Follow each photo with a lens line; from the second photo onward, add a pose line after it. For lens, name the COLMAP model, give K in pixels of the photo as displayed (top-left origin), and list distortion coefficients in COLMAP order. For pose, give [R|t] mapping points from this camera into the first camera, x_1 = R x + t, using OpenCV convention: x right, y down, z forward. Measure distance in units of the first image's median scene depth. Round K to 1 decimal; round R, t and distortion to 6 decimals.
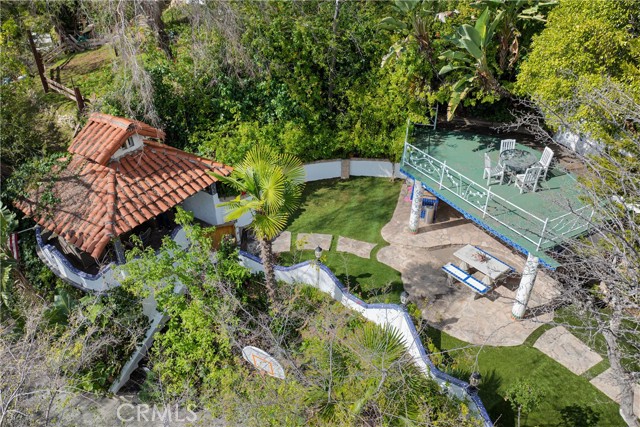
lens RADIAL K [[463.1, 0, 320.0], [0, 463.1, 213.5], [0, 0, 1]] dist [0.002917, 0.000757]
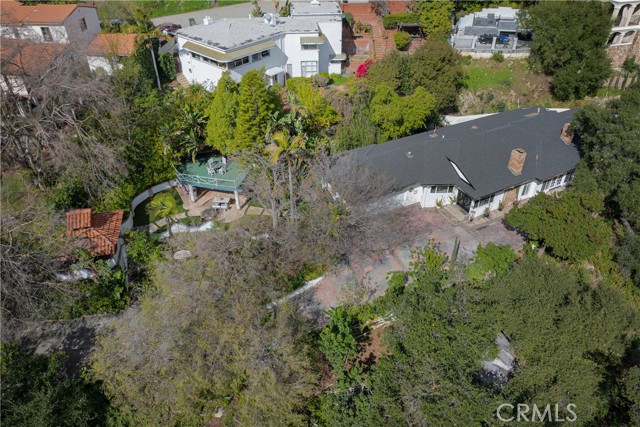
lens RADIAL K [[463.1, 0, 320.0], [0, 463.1, 213.5], [0, 0, 1]] dist [0.002917, 0.000757]
pose [[0.722849, -0.446243, 0.527595, -0.807784], [0.412219, 0.891254, 0.189054, -0.123124], [-0.554585, 0.080827, 0.828192, -1.820709]]
